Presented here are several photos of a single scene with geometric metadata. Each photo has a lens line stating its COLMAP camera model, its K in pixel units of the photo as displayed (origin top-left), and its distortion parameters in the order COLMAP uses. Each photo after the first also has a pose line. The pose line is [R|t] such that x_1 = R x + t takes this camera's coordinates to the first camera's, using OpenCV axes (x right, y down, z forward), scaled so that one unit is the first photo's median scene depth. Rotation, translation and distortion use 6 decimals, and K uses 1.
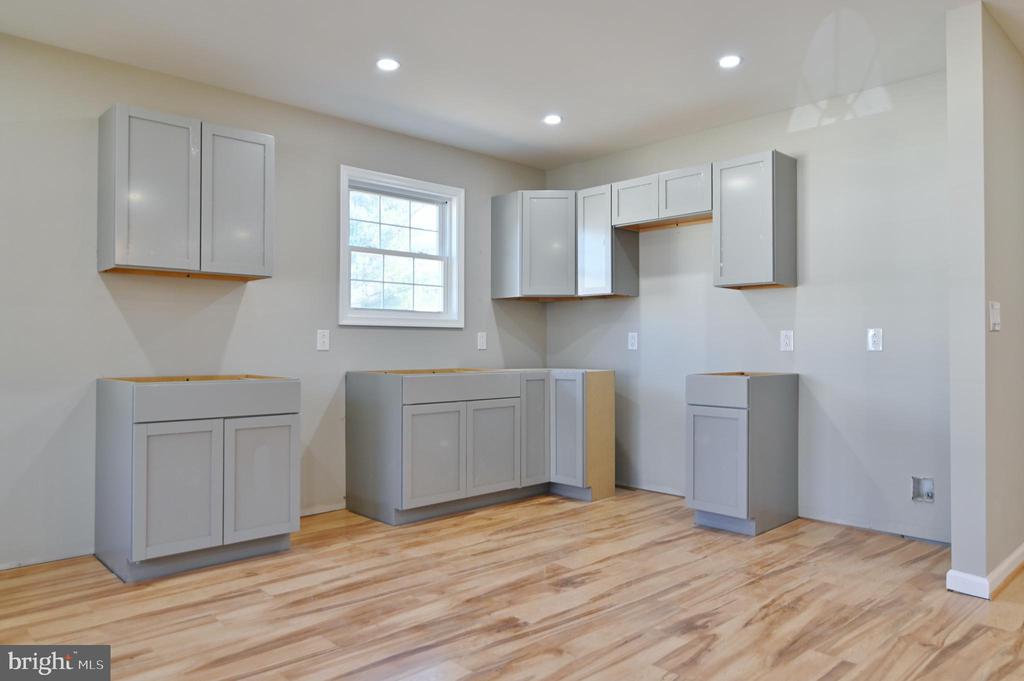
lens RADIAL K [[702.3, 0, 509.9], [0, 702.3, 336.9], [0, 0, 1]] dist [0.004818, 0.001528]
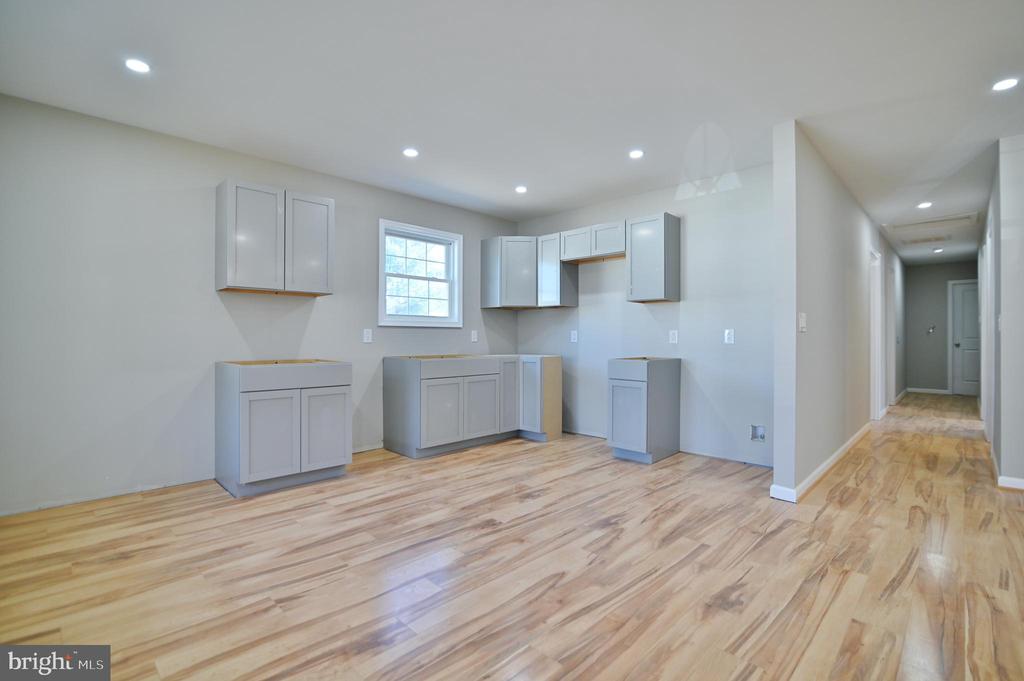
lens RADIAL K [[469.7, 0, 511.6], [0, 469.7, 337.7], [0, 0, 1]] dist [-0.015019, 0.001538]
pose [[0.999478, 0.001342, 0.032273, 0.009416], [-0.001795, 0.999900, 0.014018, -0.006654], [-0.032251, -0.014069, 0.999381, -0.010313]]
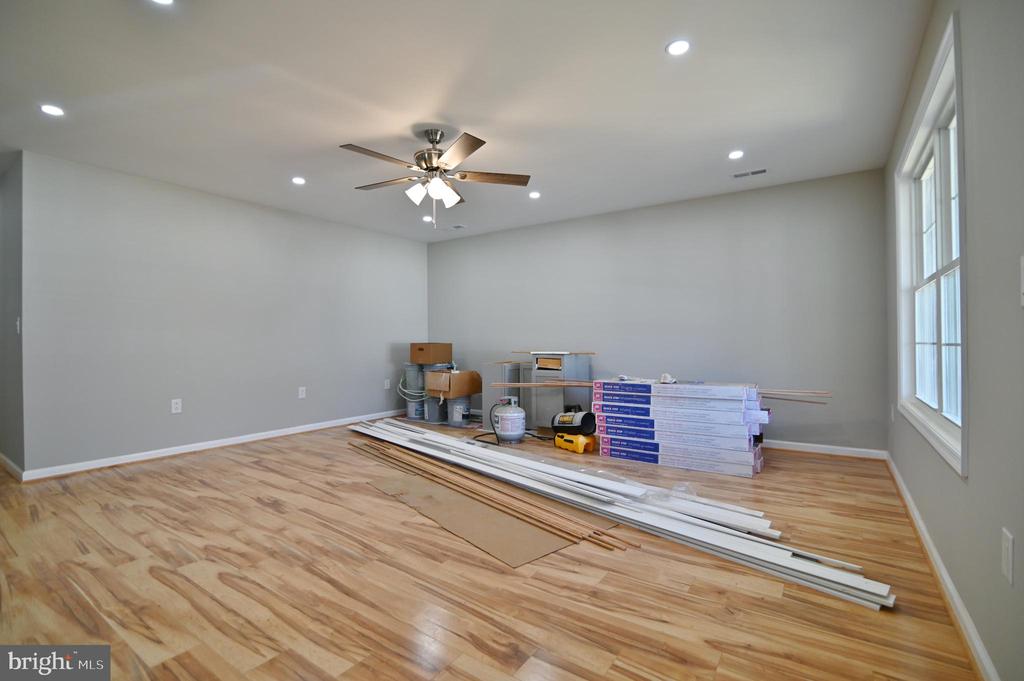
lens RADIAL K [[469.7, 0, 515.8], [0, 469.7, 337.2], [0, 0, 1]] dist [-0.015019, 0.001538]
pose [[-0.208255, 0.006044, 0.978056, -0.143928], [-0.008638, 0.999931, -0.008018, -0.003823], [-0.978036, -0.010118, -0.208189, 0.064015]]
